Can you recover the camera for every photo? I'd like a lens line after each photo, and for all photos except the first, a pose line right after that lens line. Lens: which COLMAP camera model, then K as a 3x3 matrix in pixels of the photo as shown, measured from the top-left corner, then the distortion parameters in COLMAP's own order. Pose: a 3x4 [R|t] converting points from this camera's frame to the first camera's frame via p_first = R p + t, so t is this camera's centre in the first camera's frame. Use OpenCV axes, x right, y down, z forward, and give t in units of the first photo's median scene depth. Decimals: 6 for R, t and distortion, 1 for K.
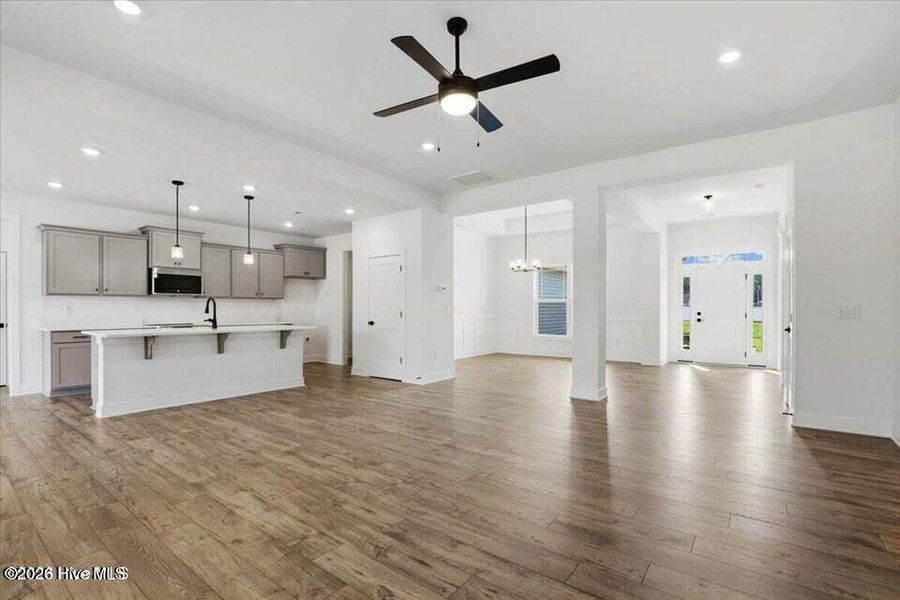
lens RADIAL K [[419.5, 0, 449.7], [0, 419.5, 306.2], [0, 0, 1]] dist [-0.027520, 0.002039]
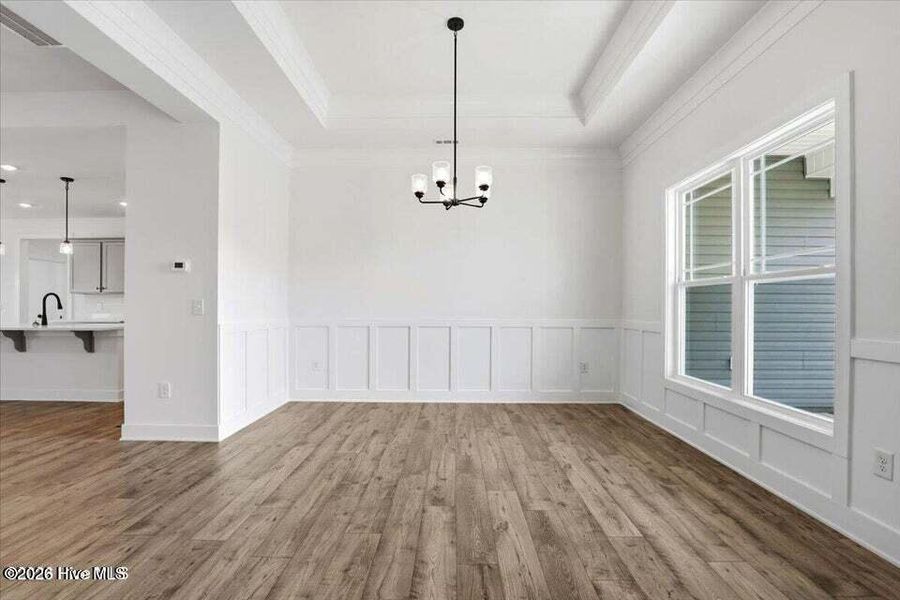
lens RADIAL K [[419.5, 0, 451.8], [0, 419.5, 306.0], [0, 0, 1]] dist [-0.027520, 0.002039]
pose [[0.591987, -0.000070, -0.805947, 1.116117], [0.001798, 0.999998, 0.001234, 0.015602], [0.805945, -0.002180, 0.591986, 1.821289]]
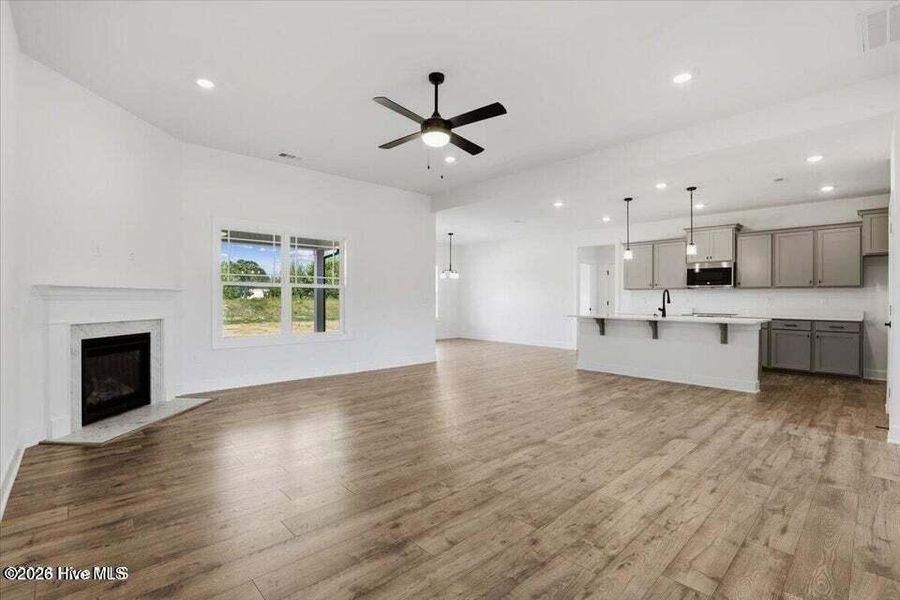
lens RADIAL K [[419.5, 0, 449.6], [0, 419.5, 298.4], [0, 0, 1]] dist [-0.027520, 0.002039]
pose [[-0.162069, 0.000194, -0.986779, 0.955932], [-0.000566, 1.000000, 0.000290, 0.005810], [0.986779, 0.000606, -0.162069, 0.935189]]
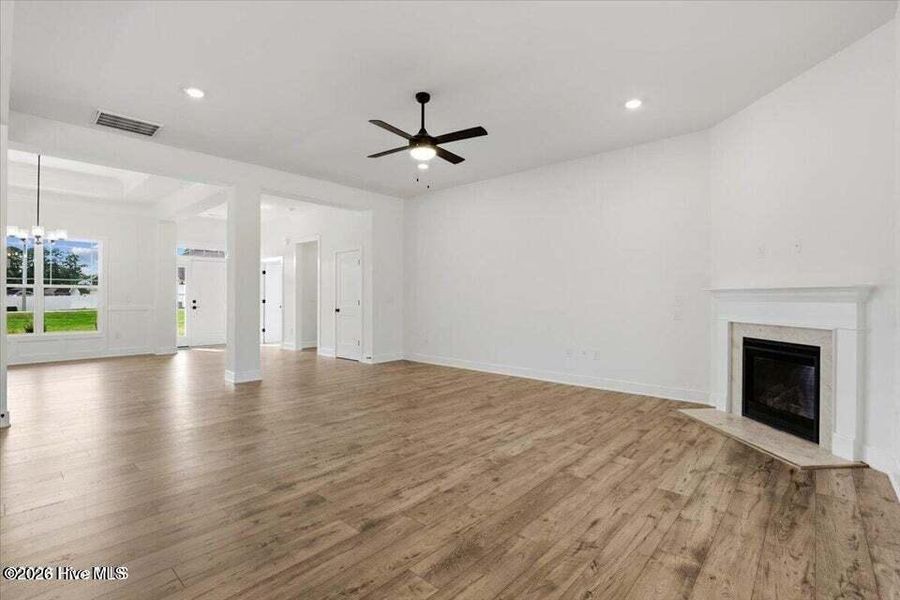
lens RADIAL K [[419.5, 0, 445.7], [0, 419.5, 305.9], [0, 0, 1]] dist [-0.027520, 0.002039]
pose [[0.090210, -0.022350, 0.995672, -1.025083], [-0.004963, 0.999726, 0.022891, 0.002630], [-0.995910, -0.007007, 0.090074, 0.594092]]
